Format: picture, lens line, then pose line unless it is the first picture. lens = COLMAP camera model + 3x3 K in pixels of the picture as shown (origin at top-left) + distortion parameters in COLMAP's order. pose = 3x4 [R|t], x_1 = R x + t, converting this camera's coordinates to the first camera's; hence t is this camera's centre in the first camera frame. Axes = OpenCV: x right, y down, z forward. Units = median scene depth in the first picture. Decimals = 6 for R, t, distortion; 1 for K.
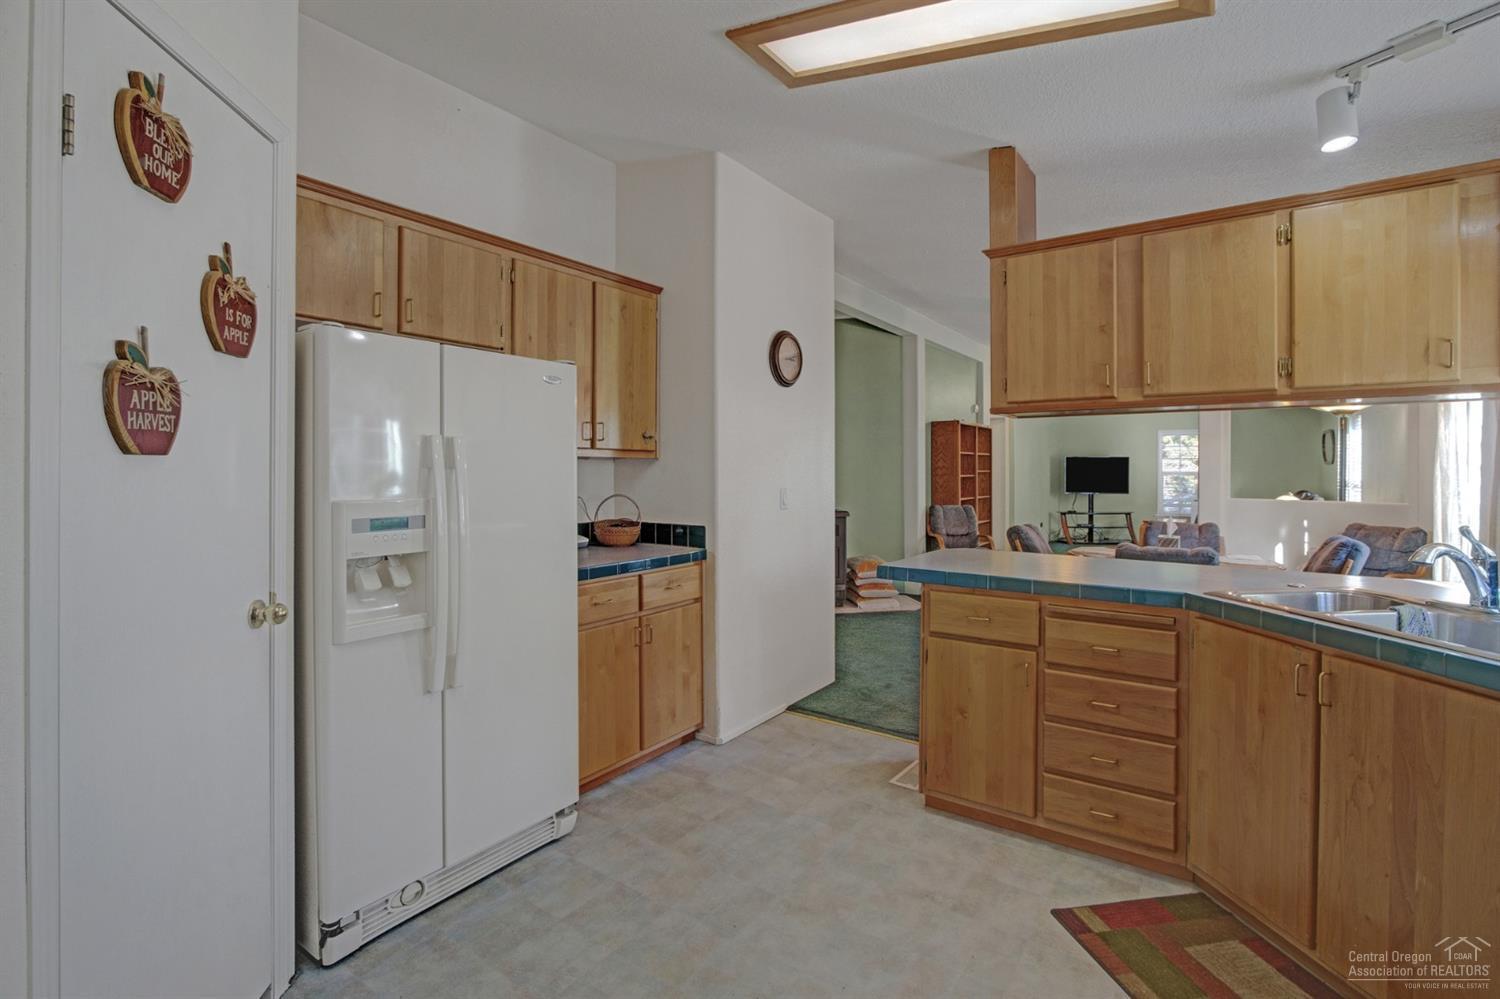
lens RADIAL K [[680.9, 0, 750.2], [0, 680.9, 478.2], [0, 0, 1]] dist [-0.000438, 0.000476]
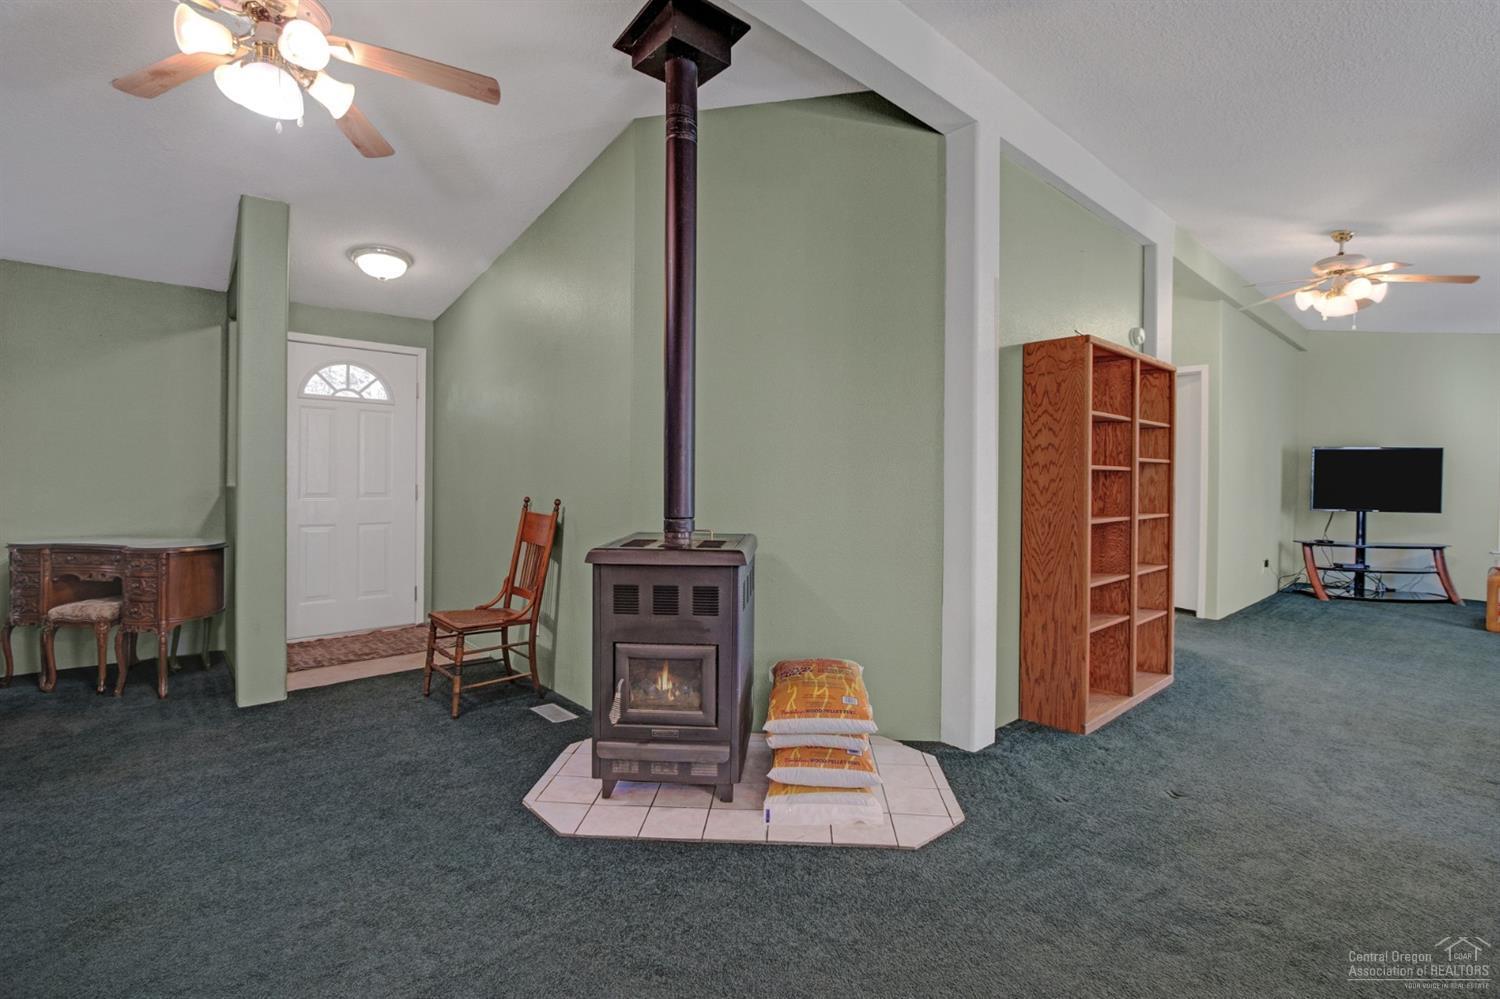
lens RADIAL K [[680.9, 0, 750.2], [0, 680.9, 478.2], [0, 0, 1]] dist [-0.000438, 0.000476]
pose [[0.976856, 0.016737, -0.213241, 0.115452], [-0.017837, 0.999836, -0.003235, 0.005151], [0.213152, 0.006964, 0.976994, 0.325541]]
